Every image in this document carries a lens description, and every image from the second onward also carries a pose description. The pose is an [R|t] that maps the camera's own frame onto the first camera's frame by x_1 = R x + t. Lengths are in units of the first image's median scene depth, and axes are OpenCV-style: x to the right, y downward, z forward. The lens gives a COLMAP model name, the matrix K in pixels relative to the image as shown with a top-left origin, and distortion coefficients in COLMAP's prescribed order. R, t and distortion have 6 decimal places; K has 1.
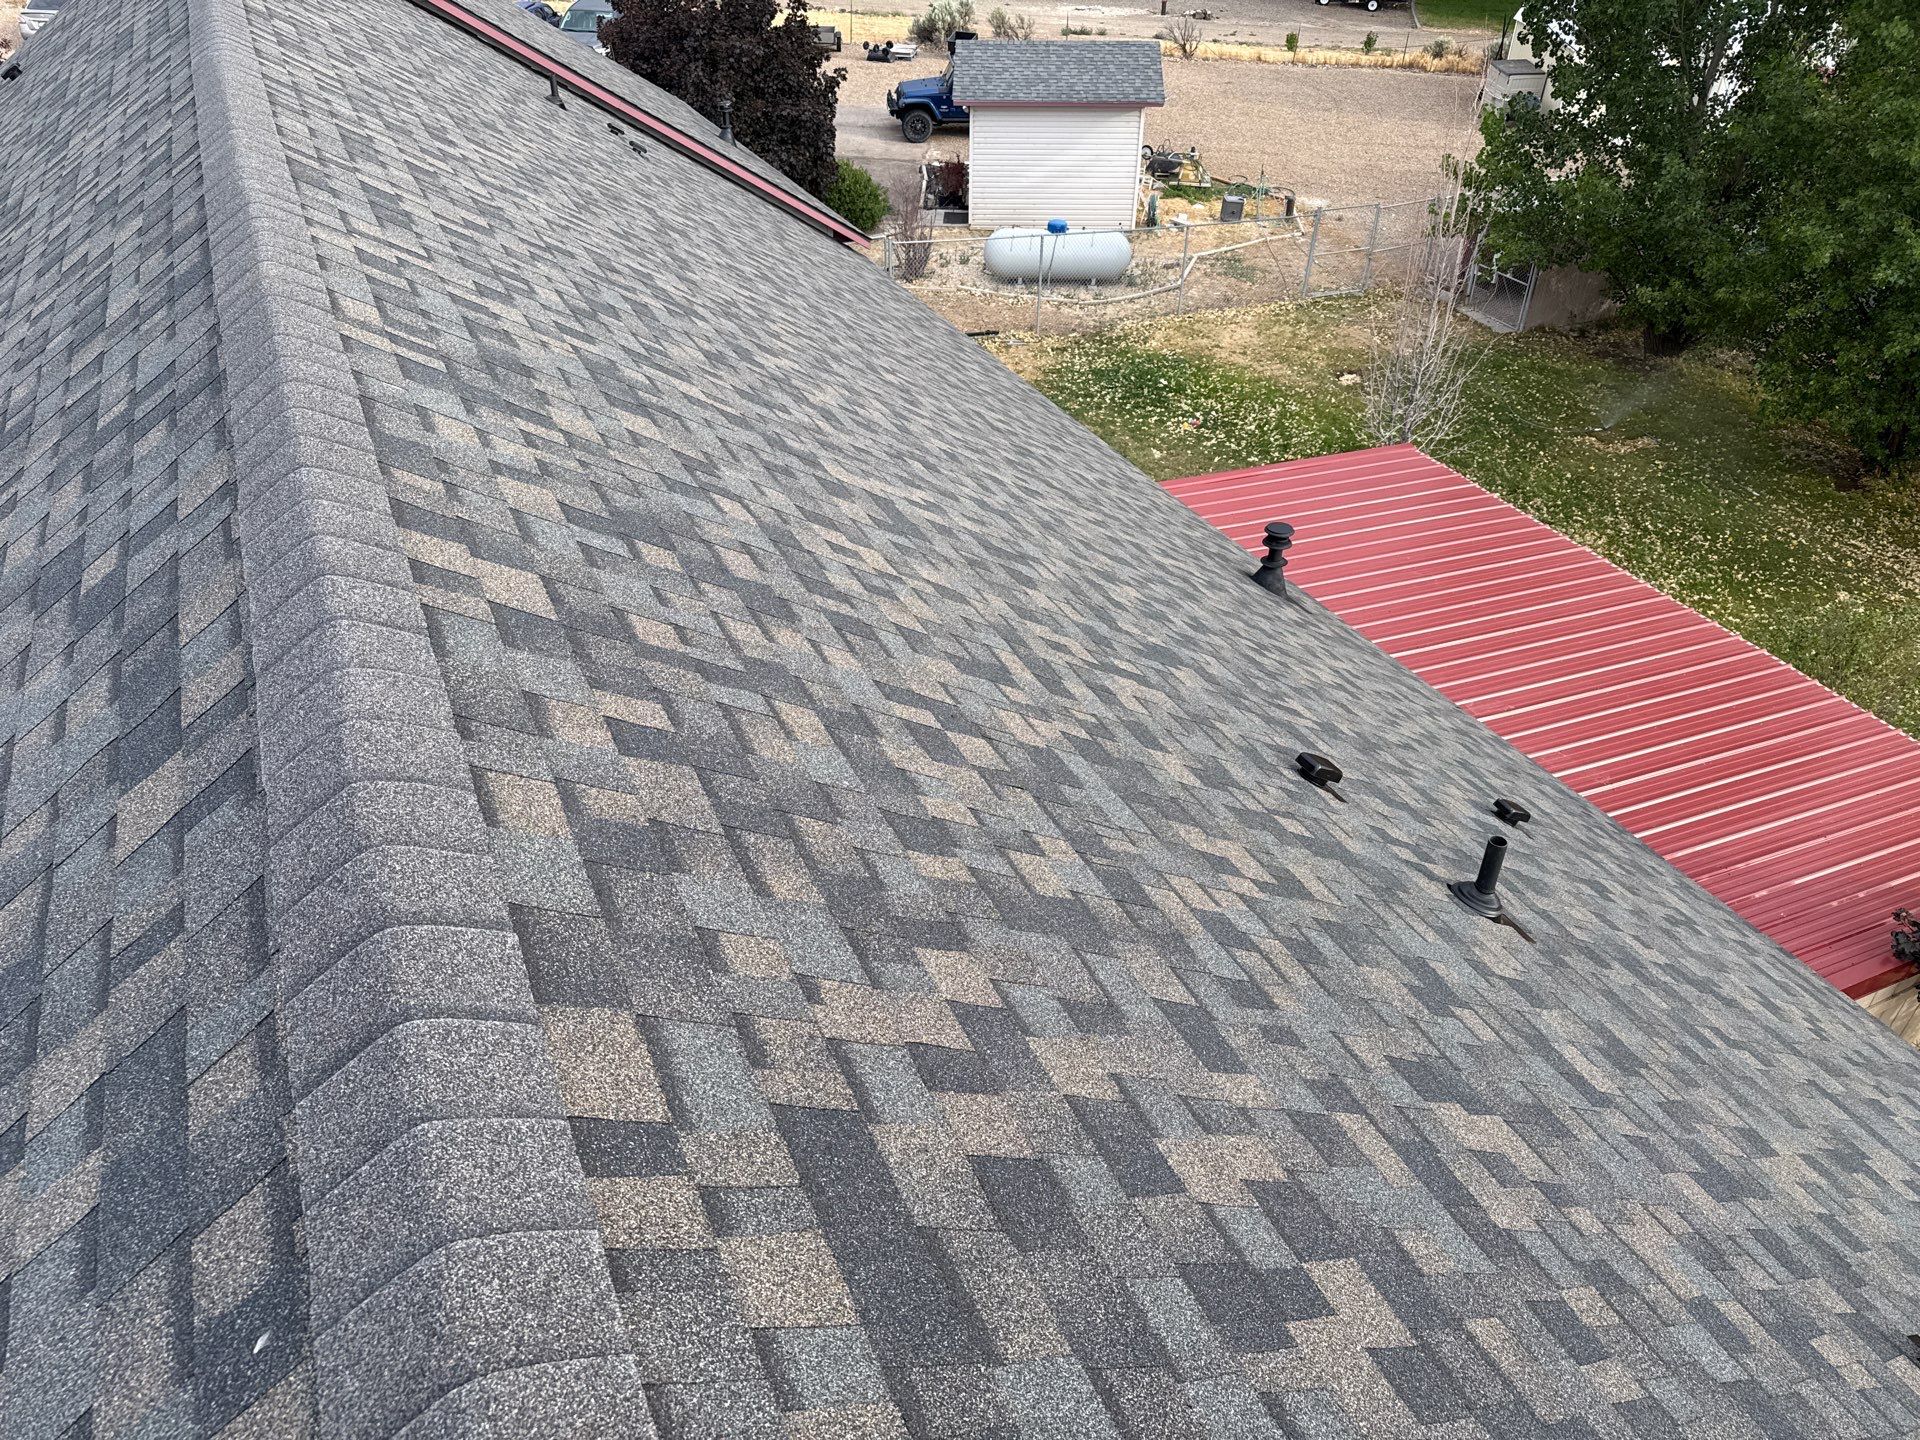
lens RADIAL K [[1343.5, 0, 953.4], [0, 1343.5, 721.5], [0, 0, 1]] dist [0.056426, -0.064169]
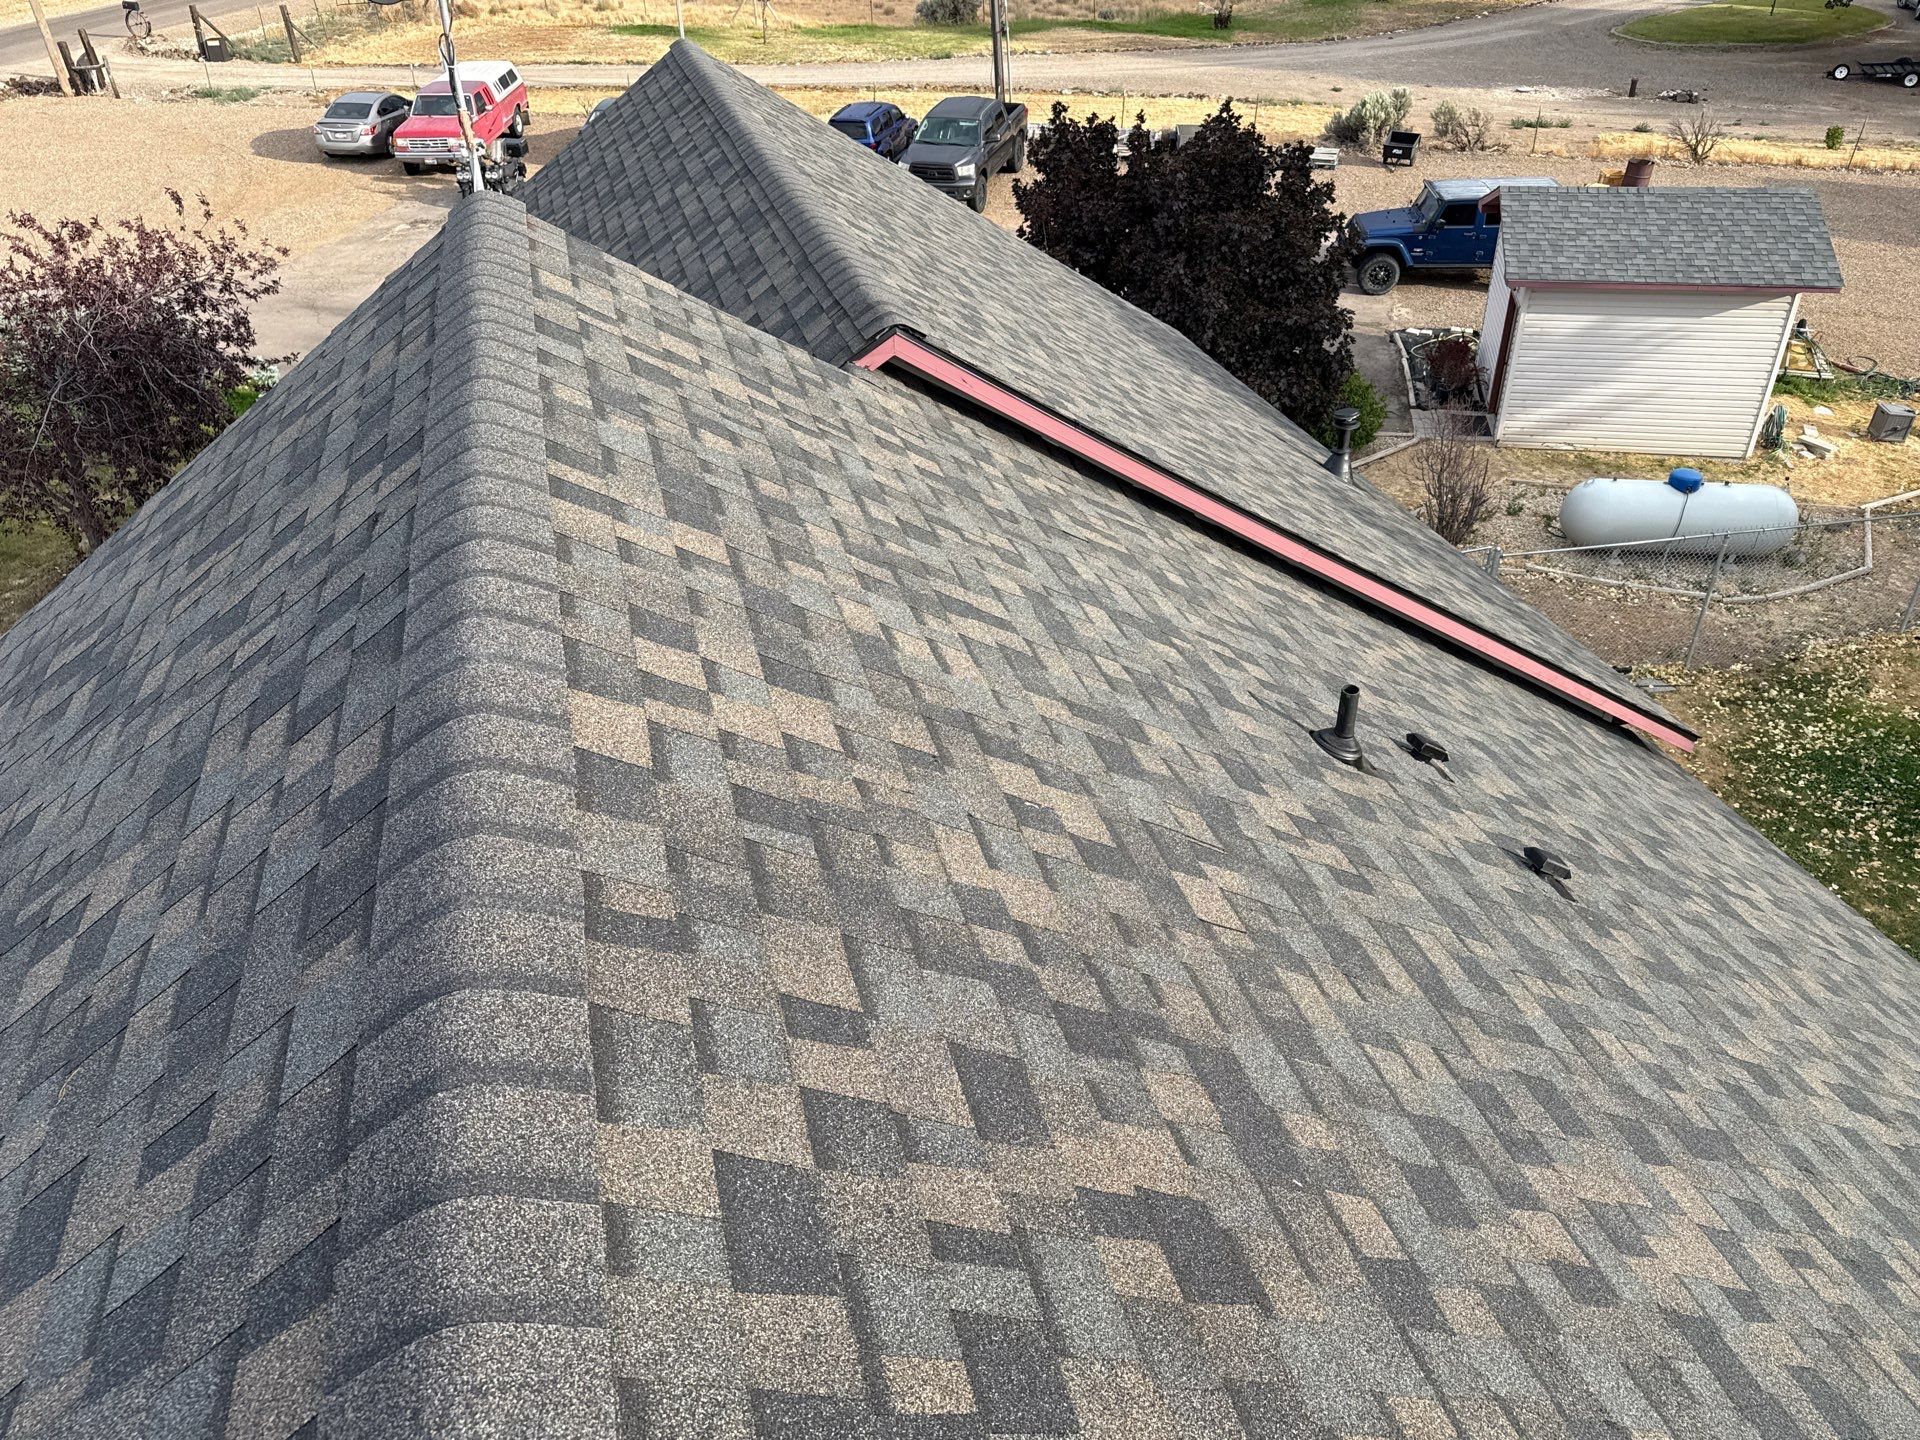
lens RADIAL K [[1351.6, 0, 959.9], [0, 1351.6, 724.5], [0, 0, 1]] dist [0.037121, -0.040867]
pose [[0.985431, 0.063490, -0.157781, -0.902023], [-0.066701, 0.997658, -0.015130, -1.198576], [0.156451, 0.025433, 0.987358, 1.635184]]
